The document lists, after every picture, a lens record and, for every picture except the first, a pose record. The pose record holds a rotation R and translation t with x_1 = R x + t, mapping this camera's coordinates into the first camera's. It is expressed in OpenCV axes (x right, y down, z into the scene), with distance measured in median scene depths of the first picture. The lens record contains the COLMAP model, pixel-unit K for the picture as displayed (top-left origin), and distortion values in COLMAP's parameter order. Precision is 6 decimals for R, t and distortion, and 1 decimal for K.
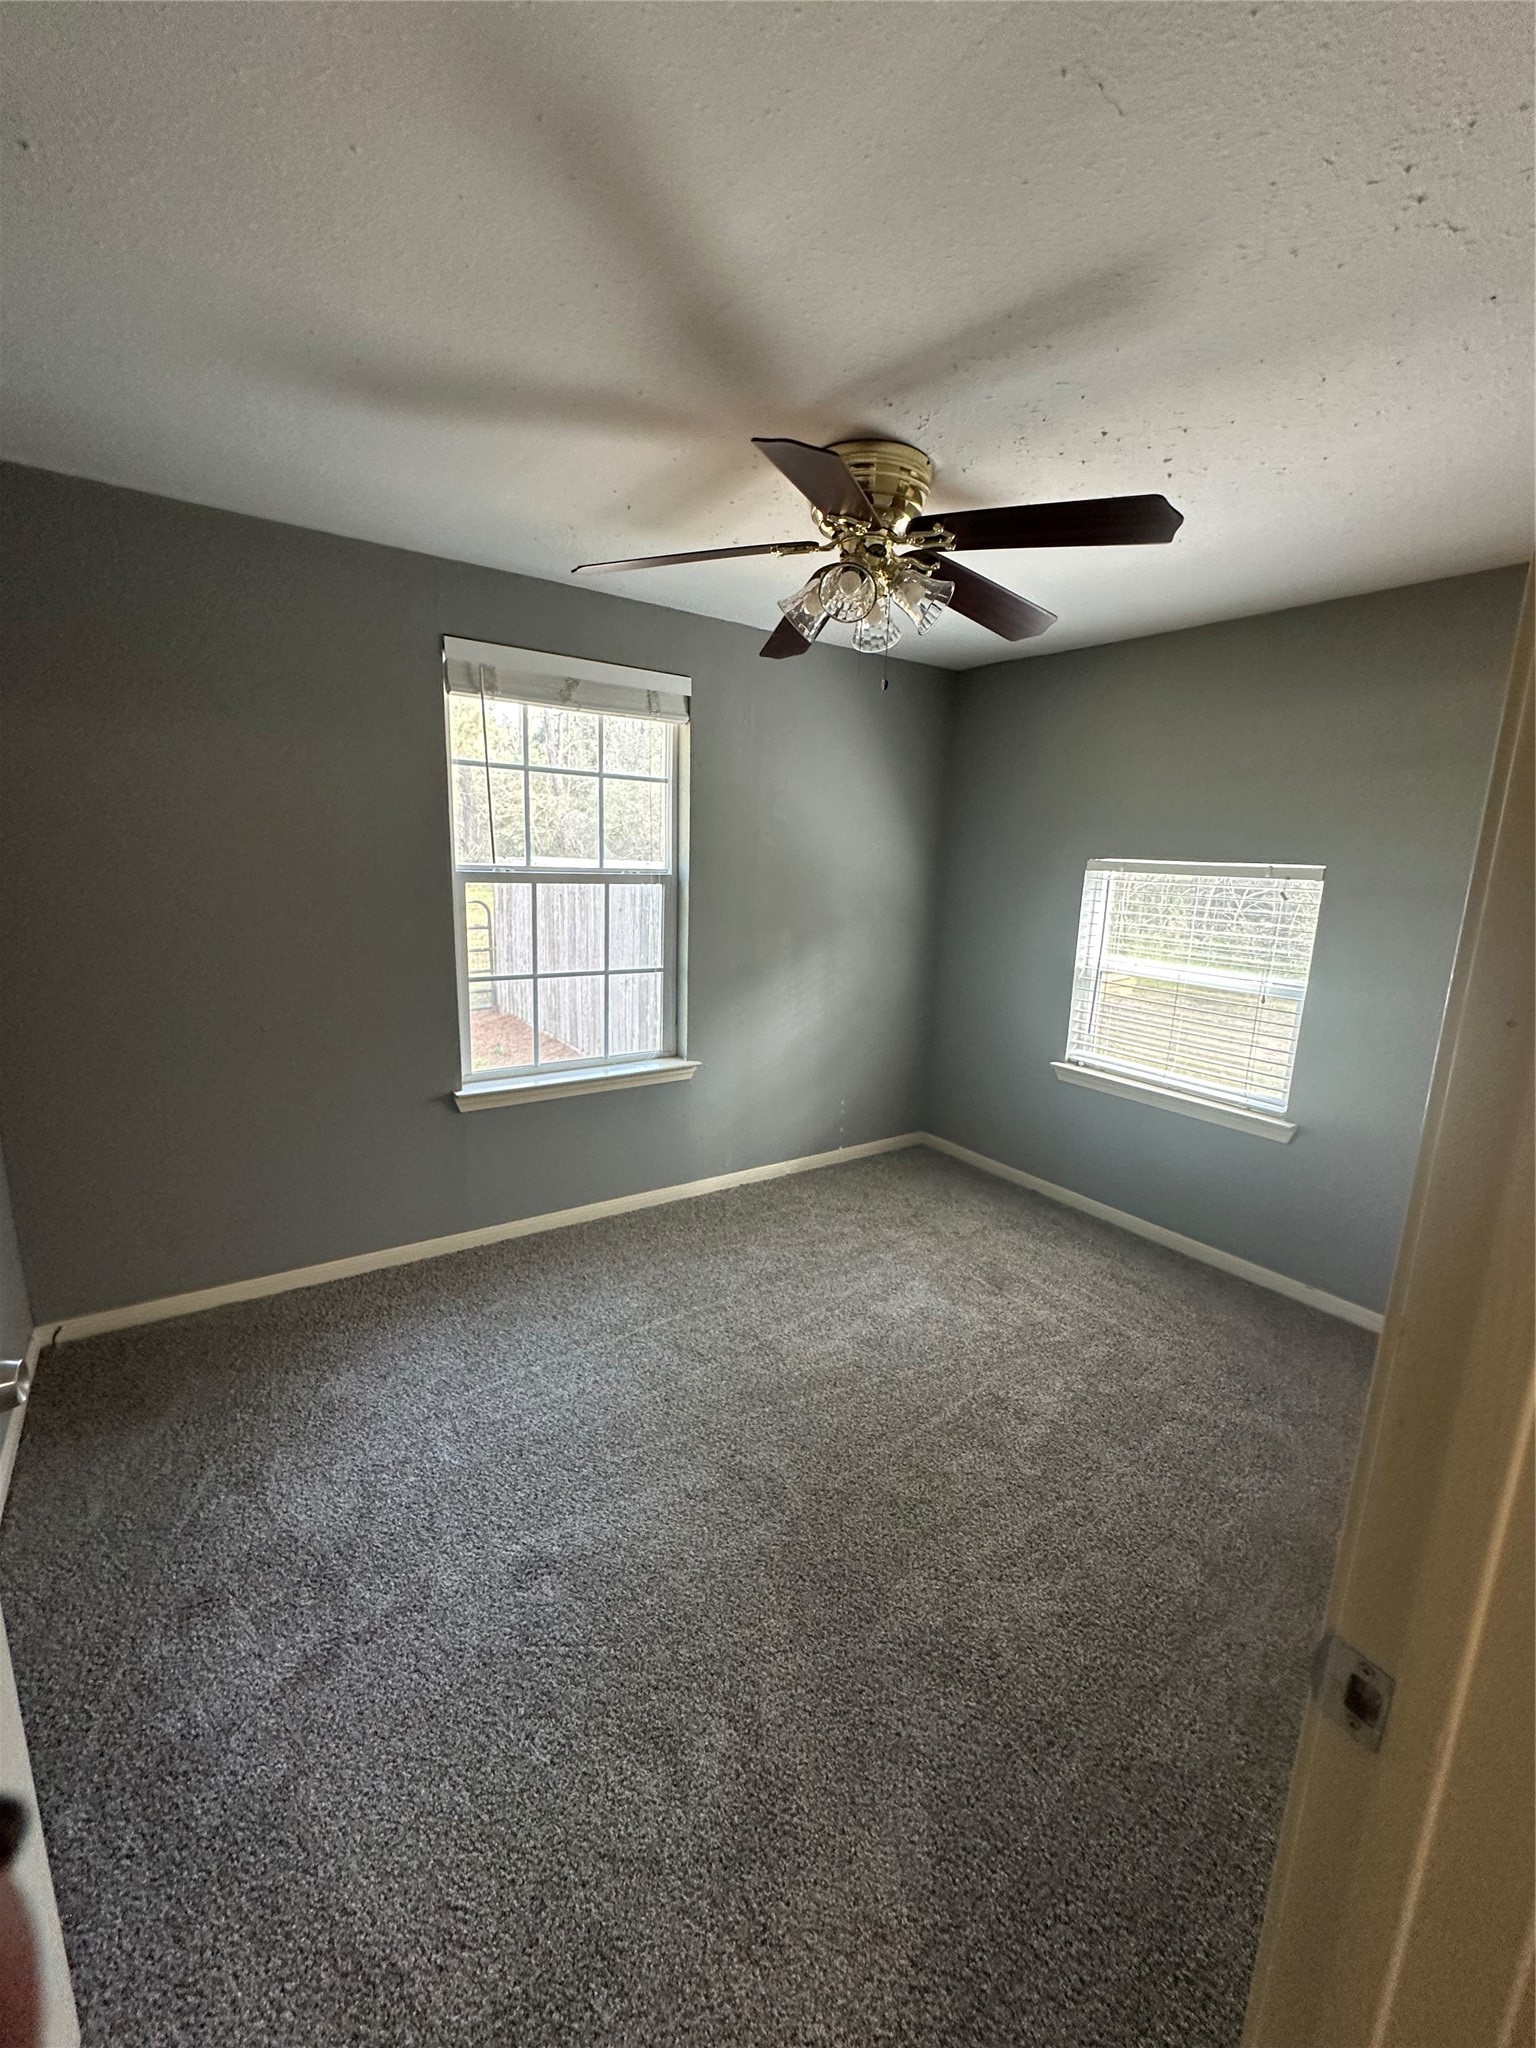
lens RADIAL K [[845.8, 0, 768.0], [0, 845.8, 1024.0], [0, 0, 1]] dist [-0.000580, -0.000118]
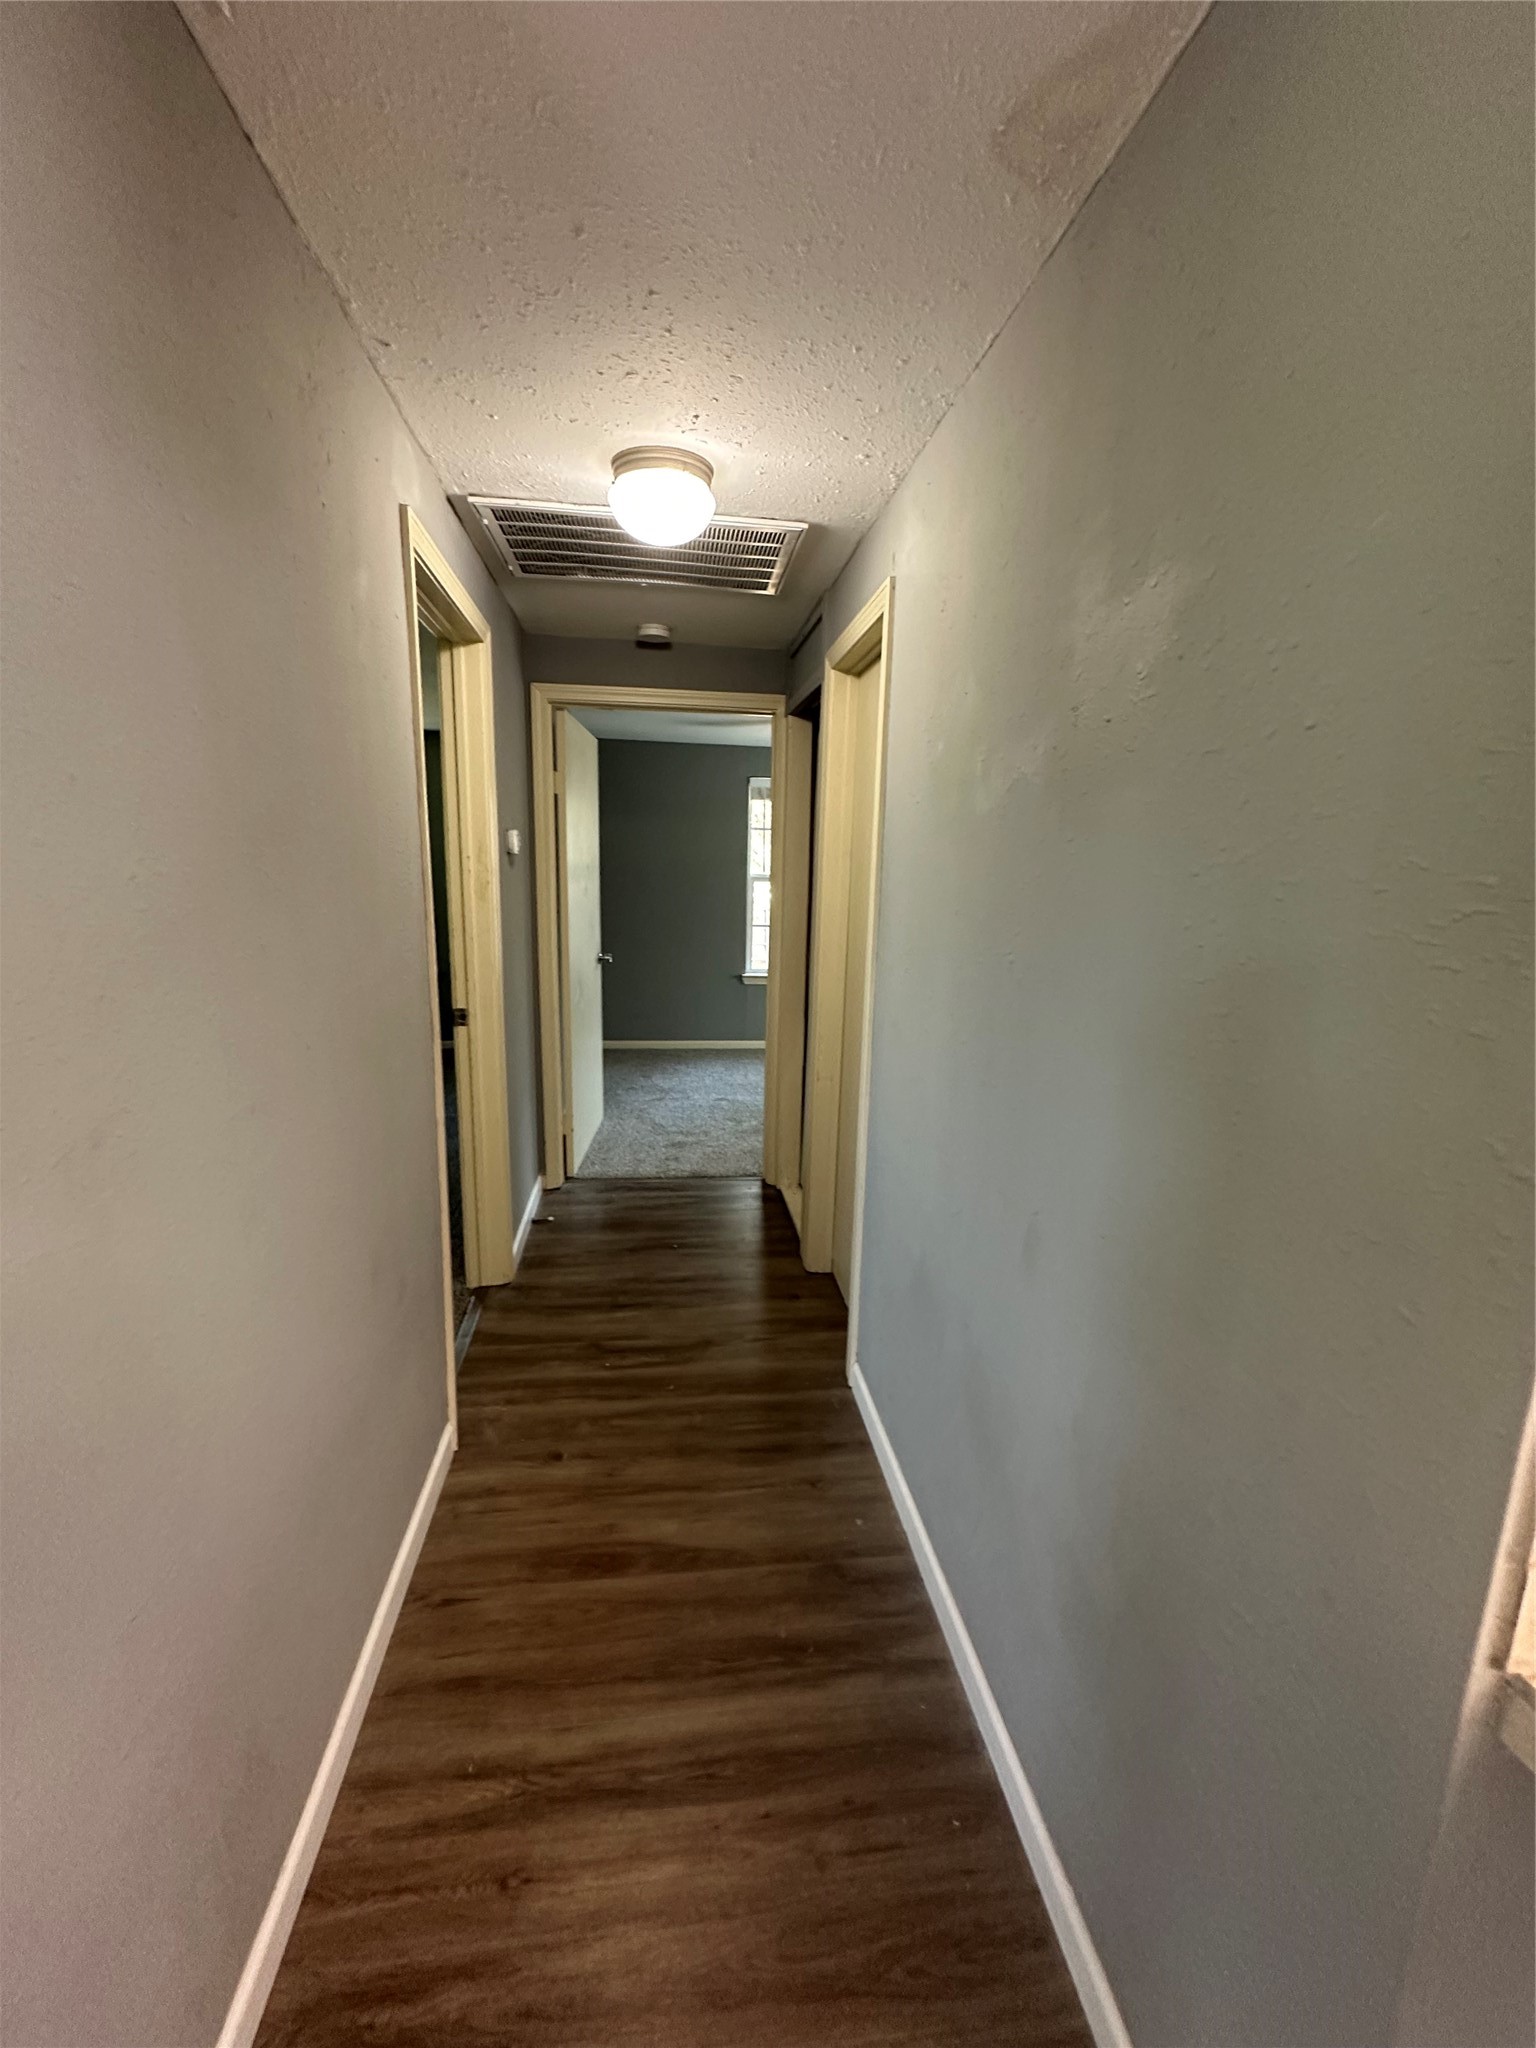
lens RADIAL K [[845.8, 0, 768.0], [0, 845.8, 1024.0], [0, 0, 1]] dist [-0.000580, -0.000118]
pose [[0.883873, 0.065110, -0.463174, 1.226567], [-0.079842, 0.996732, -0.012247, 0.387898], [0.460863, 0.047806, 0.886183, -1.587257]]
